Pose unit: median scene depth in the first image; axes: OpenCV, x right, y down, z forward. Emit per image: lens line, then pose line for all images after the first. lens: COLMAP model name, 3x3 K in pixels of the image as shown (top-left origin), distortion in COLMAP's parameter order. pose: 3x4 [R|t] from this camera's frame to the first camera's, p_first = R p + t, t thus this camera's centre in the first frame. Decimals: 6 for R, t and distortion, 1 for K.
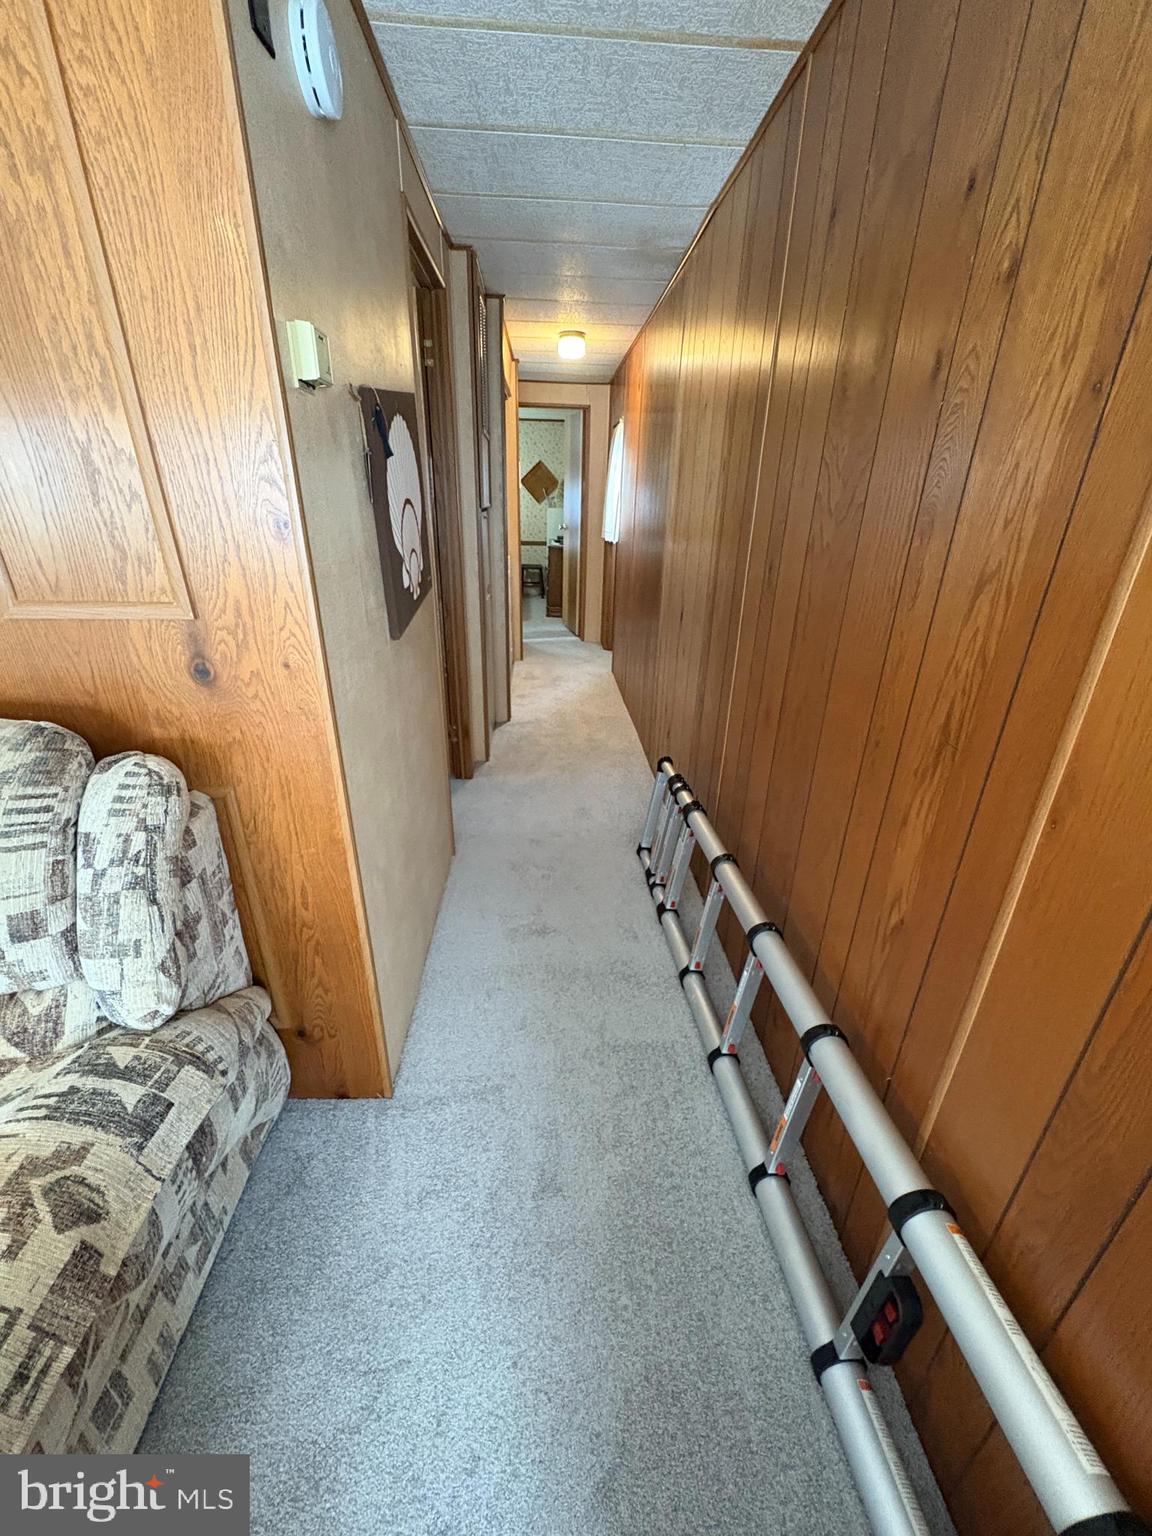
lens RADIAL K [[613.7, 0, 579.4], [0, 613.7, 768.3], [0, 0, 1]] dist [0.000974, -0.000299]
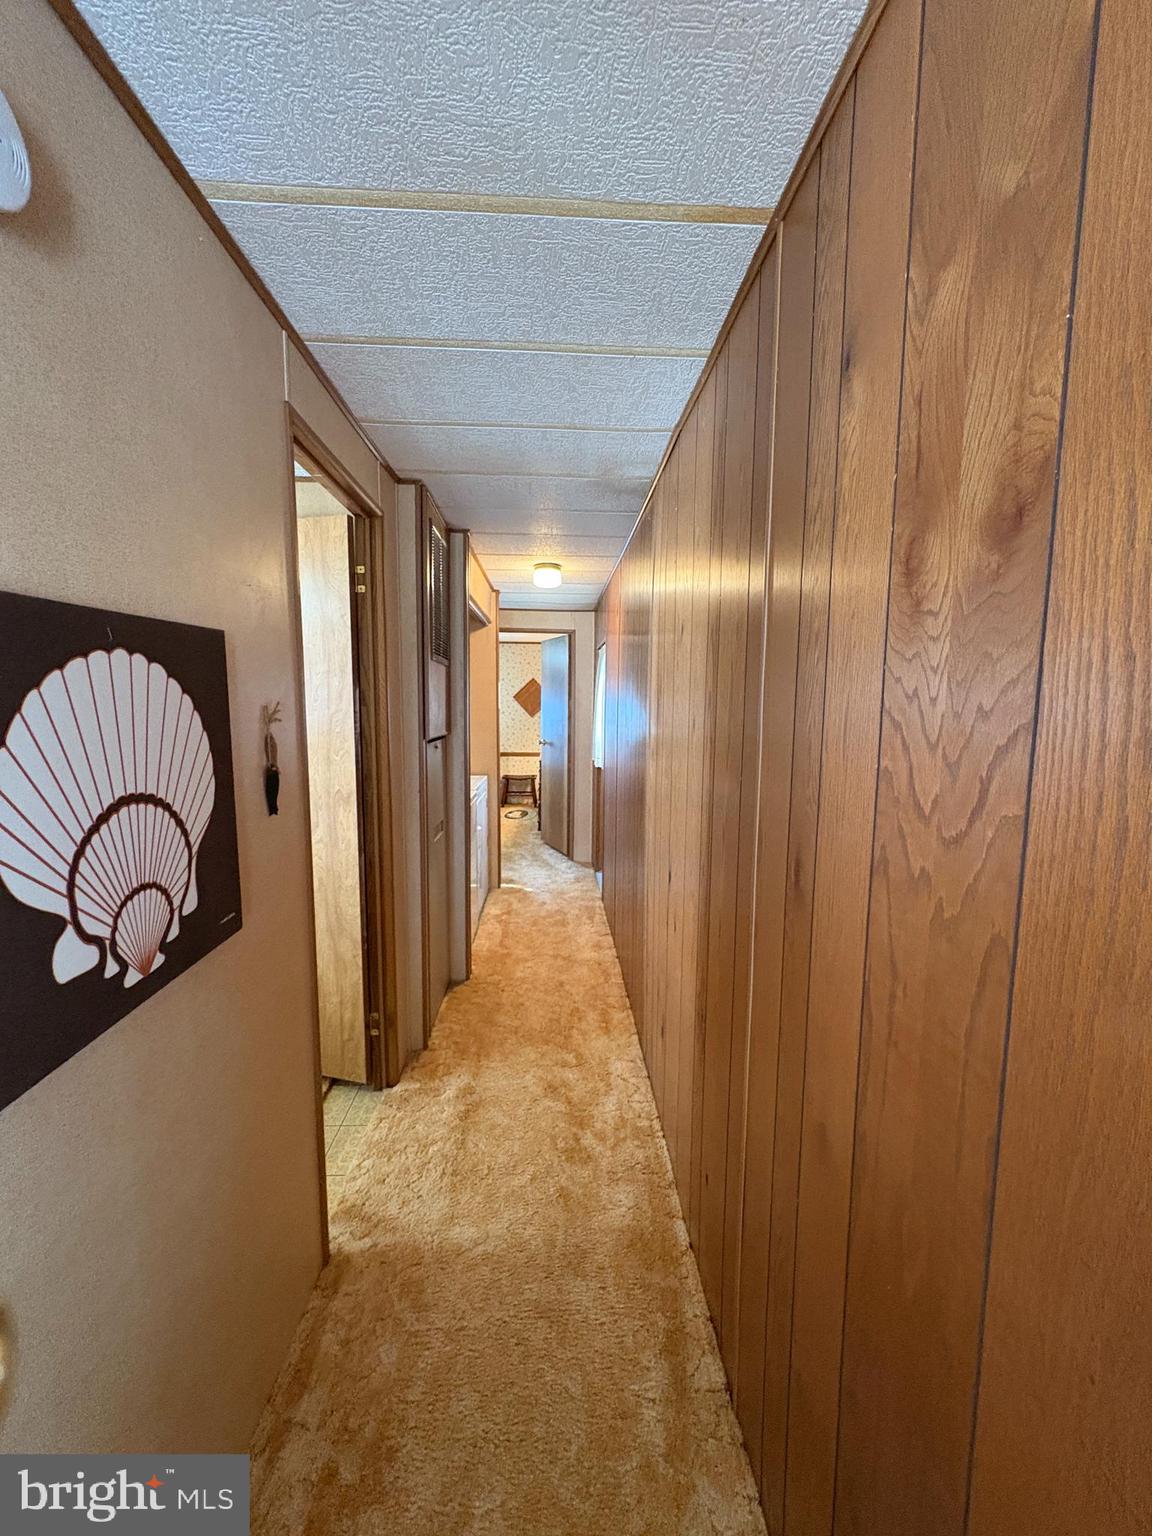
lens RADIAL K [[613.7, 0, 575.3], [0, 613.7, 770.0], [0, 0, 1]] dist [0.000974, -0.000299]
pose [[0.999844, -0.011617, -0.013275, 0.065278], [0.007038, 0.952742, -0.303699, -0.149421], [0.016176, 0.303558, 0.952675, 0.251828]]
